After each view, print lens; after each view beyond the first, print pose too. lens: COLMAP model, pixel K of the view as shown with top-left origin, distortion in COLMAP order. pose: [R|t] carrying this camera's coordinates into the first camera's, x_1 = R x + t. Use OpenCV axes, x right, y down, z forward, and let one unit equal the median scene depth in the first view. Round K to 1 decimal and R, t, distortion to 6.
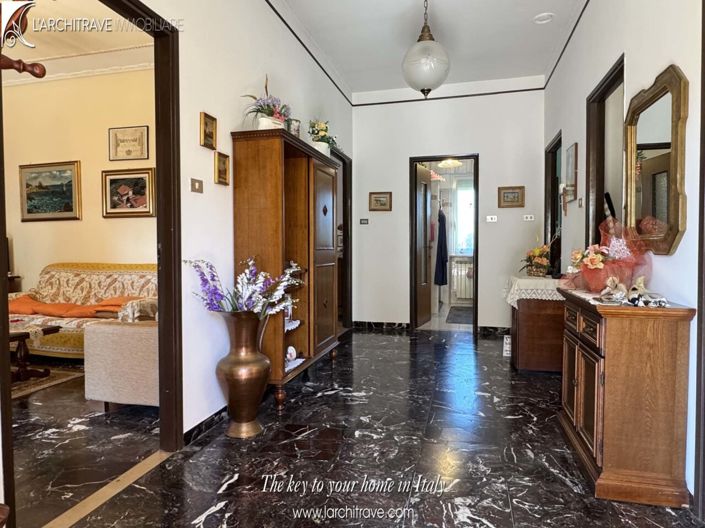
lens RADIAL K [[451.2, 0, 350.4], [0, 451.2, 259.9], [0, 0, 1]] dist [-0.011669, 0.000582]
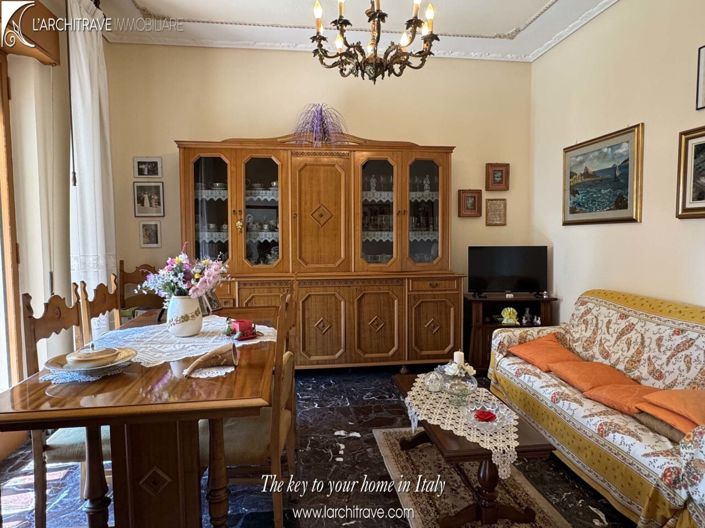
lens RADIAL K [[451.2, 0, 352.3], [0, 451.2, 259.4], [0, 0, 1]] dist [-0.011669, 0.000582]
pose [[0.387418, 0.055503, -0.920232, -0.195433], [-0.030505, 0.998411, 0.047376, -0.056921], [0.921399, 0.009717, 0.388496, 0.419309]]
